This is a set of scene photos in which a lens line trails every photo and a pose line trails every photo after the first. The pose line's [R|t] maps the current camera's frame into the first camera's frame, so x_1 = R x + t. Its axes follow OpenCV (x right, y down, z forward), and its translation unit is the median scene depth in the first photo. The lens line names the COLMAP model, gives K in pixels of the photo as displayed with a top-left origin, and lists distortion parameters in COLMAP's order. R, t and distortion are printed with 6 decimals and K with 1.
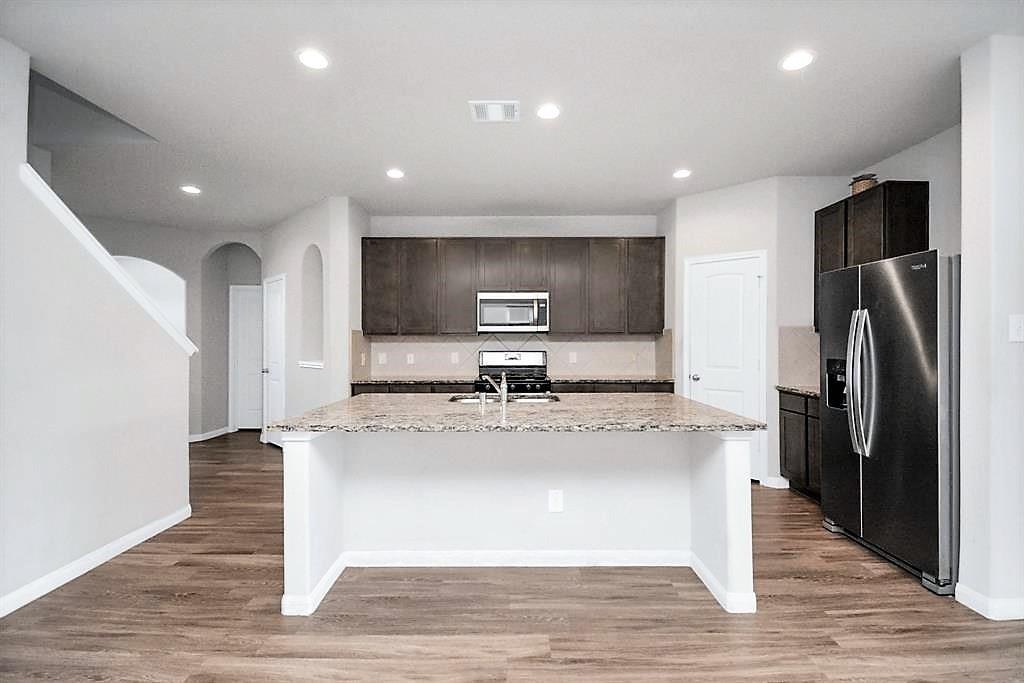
lens RADIAL K [[486.5, 0, 532.5], [0, 486.5, 344.4], [0, 0, 1]] dist [-0.006979, -0.007776]
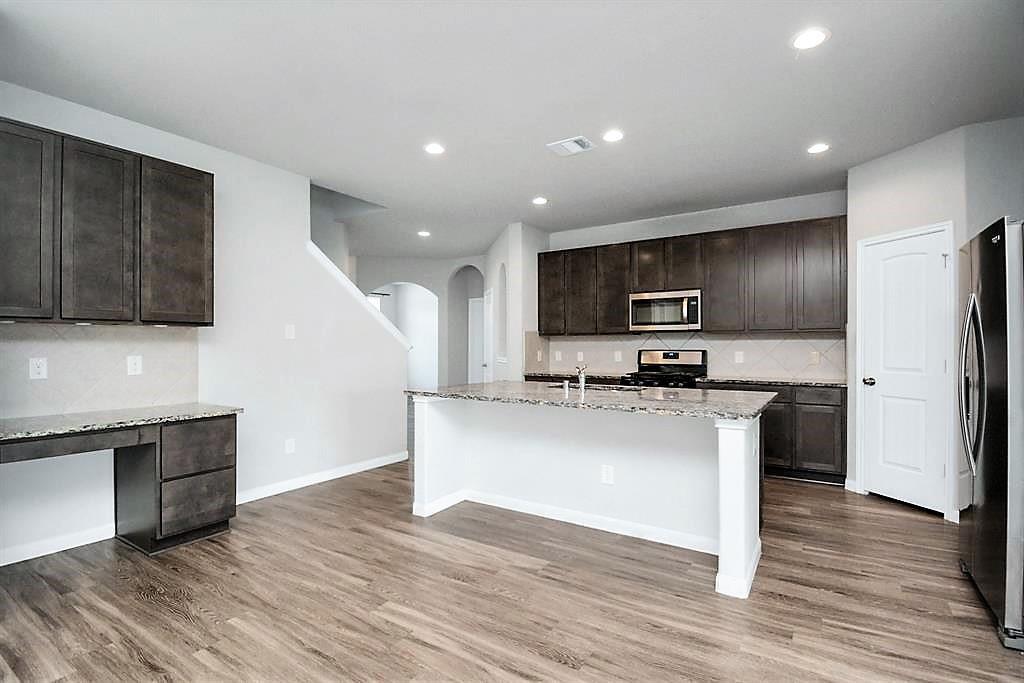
lens RADIAL K [[486.5, 0, 467.9], [0, 486.5, 346.2], [0, 0, 1]] dist [-0.006979, -0.007776]
pose [[0.806868, 0.002321, -0.590728, 0.304442], [-0.003595, 0.999993, -0.000981, 0.012519], [0.590721, 0.002915, 0.806870, -0.085499]]
